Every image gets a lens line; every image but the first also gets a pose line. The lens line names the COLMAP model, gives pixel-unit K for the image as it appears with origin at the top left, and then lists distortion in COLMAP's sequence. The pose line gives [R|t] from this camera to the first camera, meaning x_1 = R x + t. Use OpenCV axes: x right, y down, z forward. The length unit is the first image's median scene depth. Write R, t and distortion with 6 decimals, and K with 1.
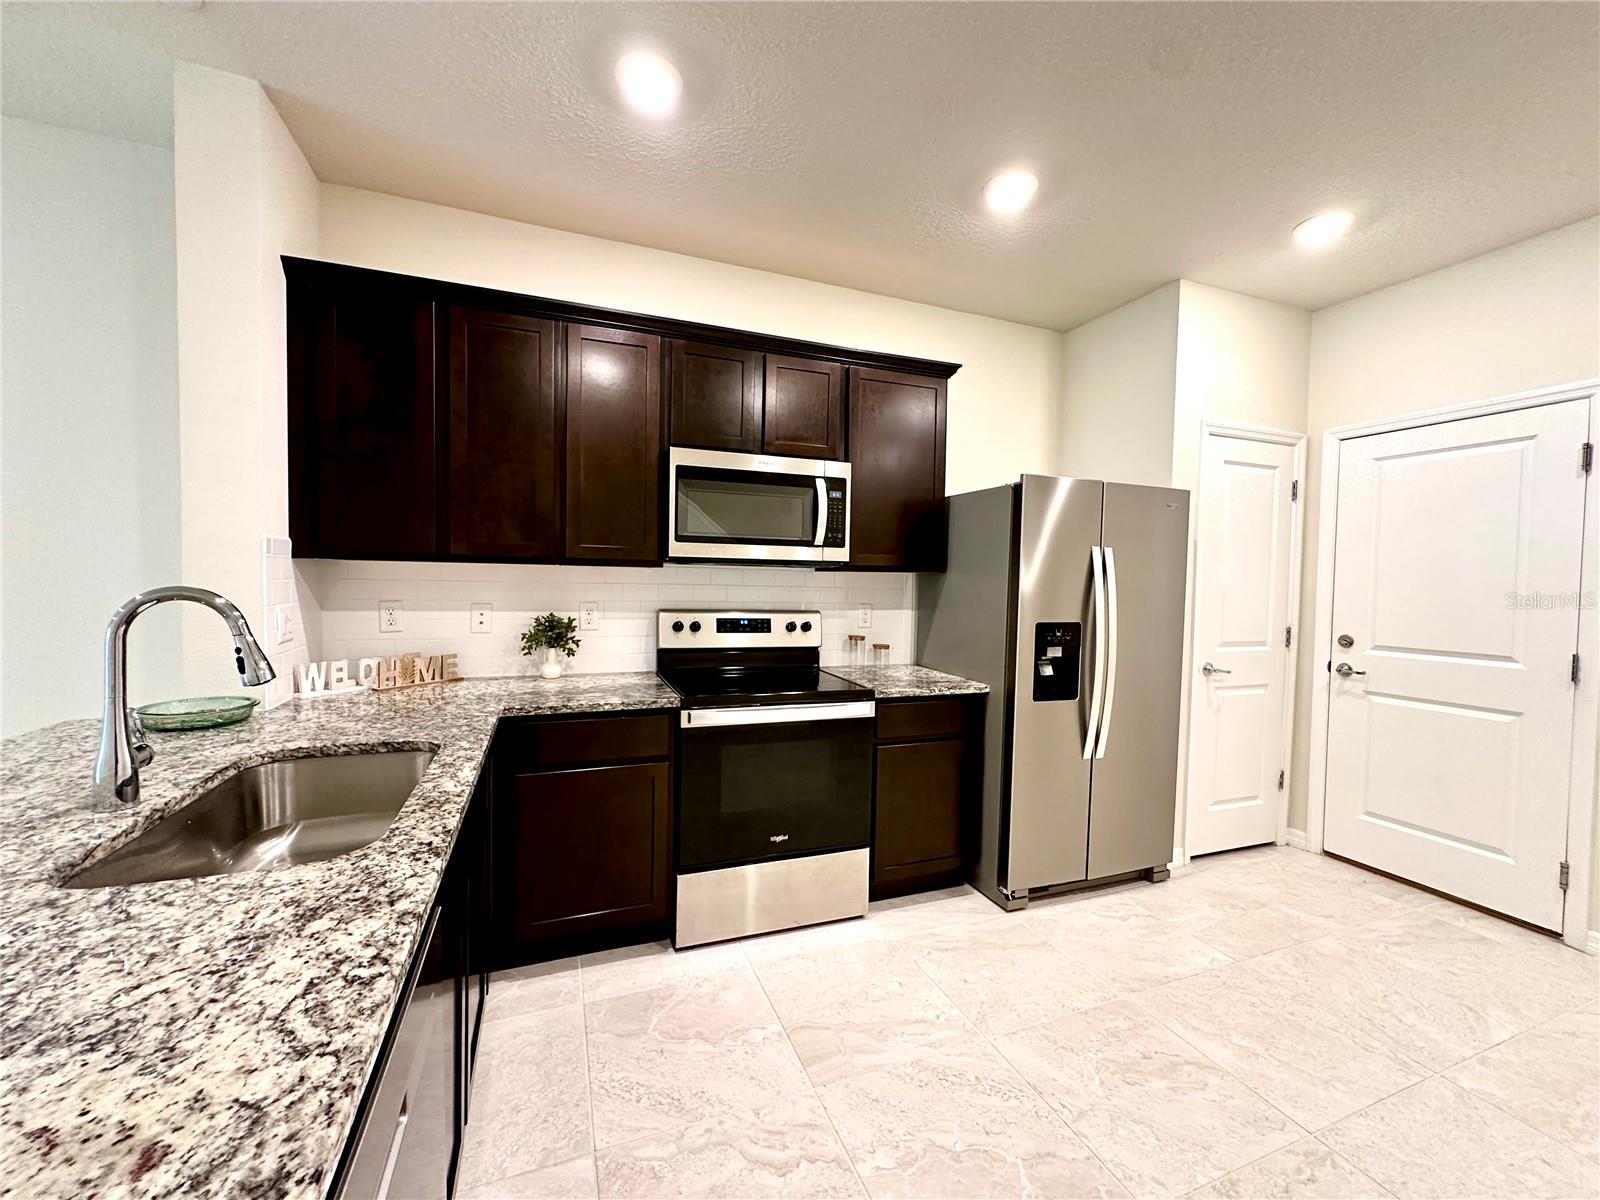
lens RADIAL K [[644.9, 0, 802.0], [0, 644.9, 604.5], [0, 0, 1]] dist [0.008507, 0.000576]
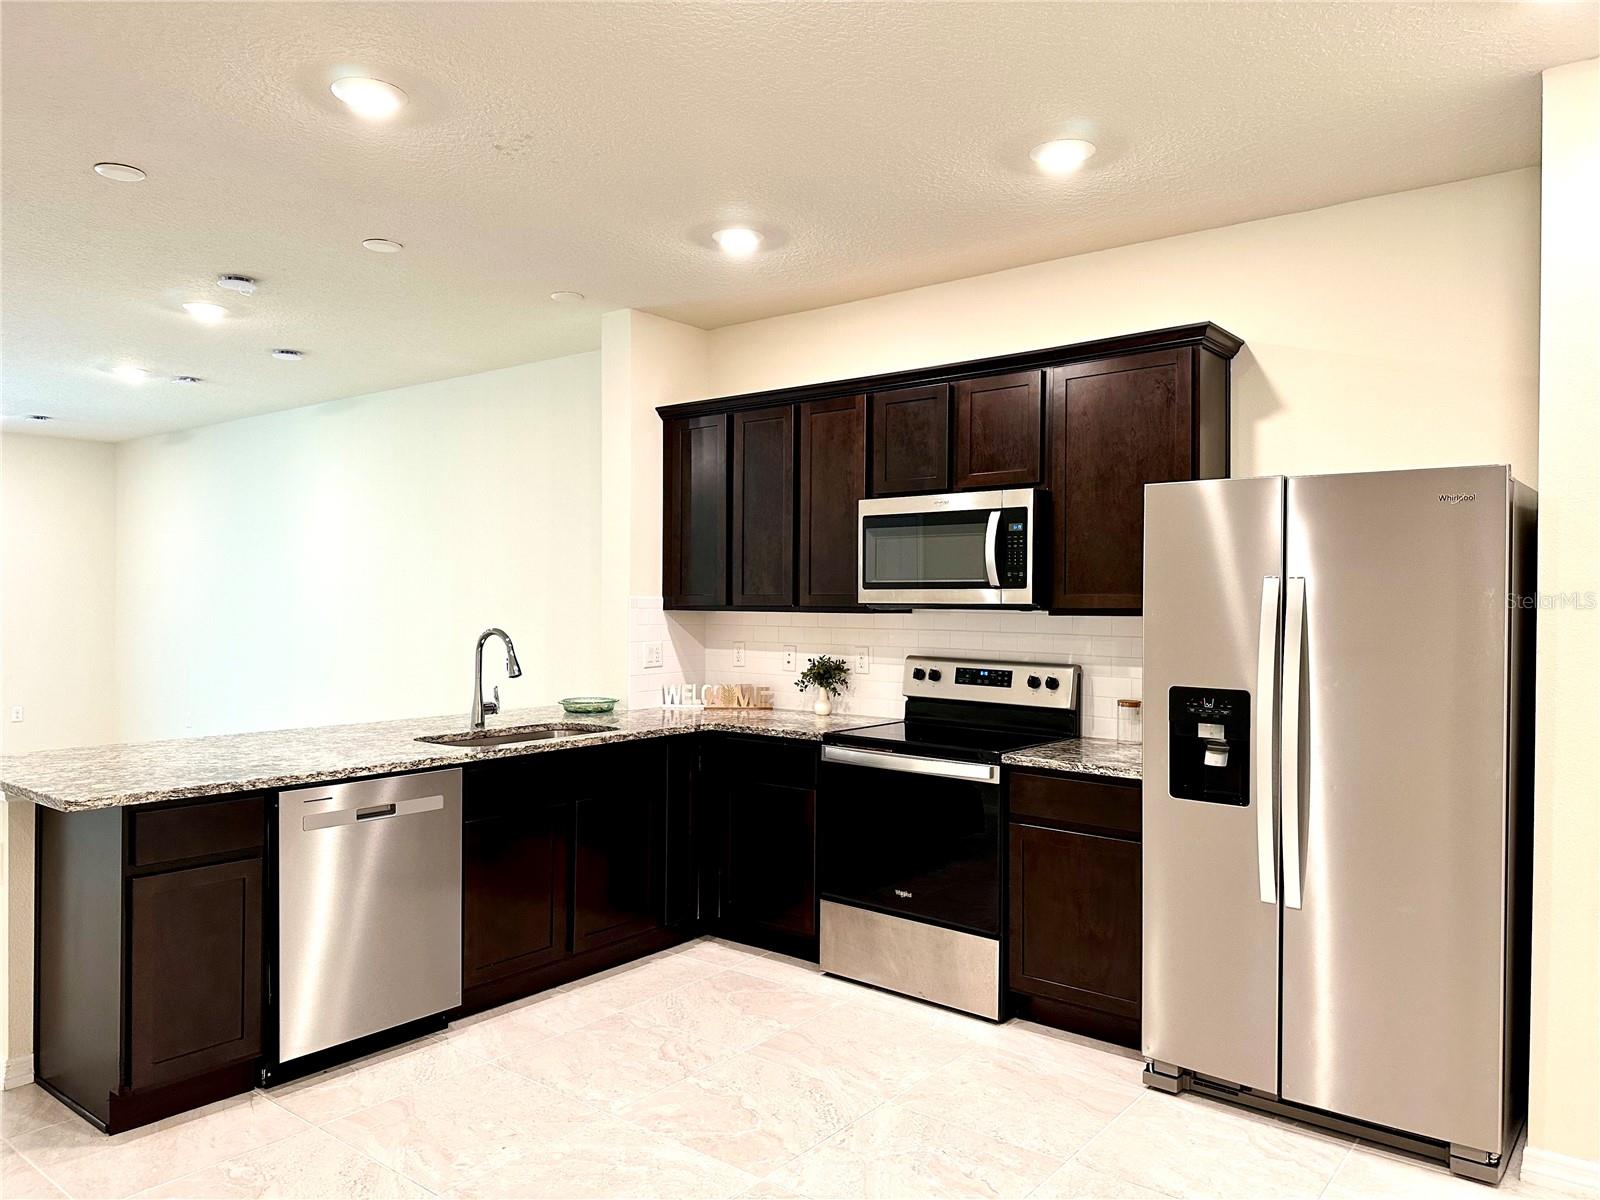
lens RADIAL K [[1135.9, 0, 802.5], [0, 1135.9, 596.1], [0, 0, 1]] dist [0.047605, -0.021288]
pose [[0.501516, -0.019637, -0.864925, 1.279271], [-0.036147, 0.998394, -0.043627, -0.001786], [0.864393, 0.053144, 0.500001, -0.001575]]
